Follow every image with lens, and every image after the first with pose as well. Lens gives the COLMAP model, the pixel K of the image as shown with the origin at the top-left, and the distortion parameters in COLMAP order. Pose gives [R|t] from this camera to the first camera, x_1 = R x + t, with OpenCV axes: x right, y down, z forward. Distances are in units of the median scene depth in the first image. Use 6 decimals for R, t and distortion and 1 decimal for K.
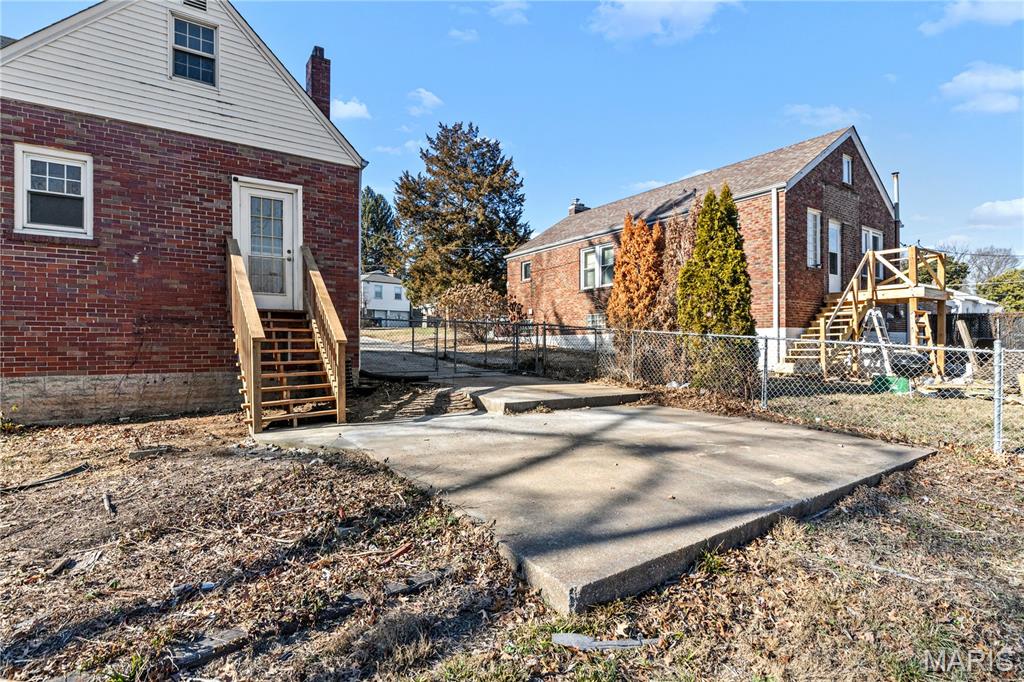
lens RADIAL K [[451.7, 0, 509.1], [0, 451.7, 340.7], [0, 0, 1]] dist [-0.011836, -0.000206]
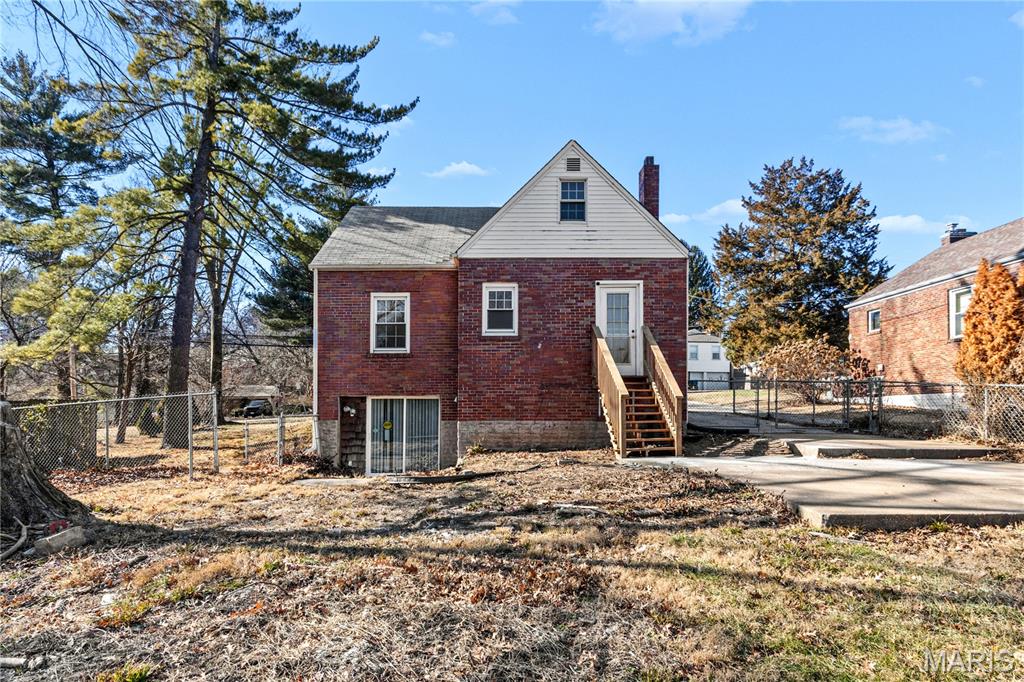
lens RADIAL K [[470.7, 0, 522.5], [0, 470.7, 402.4], [0, 0, 1]] dist [0.000390, 0.000726]
pose [[0.807144, -0.001524, -0.590352, 0.068433], [-0.001380, 0.999989, -0.004467, 0.018432], [0.590353, 0.004421, 0.807133, -0.329380]]
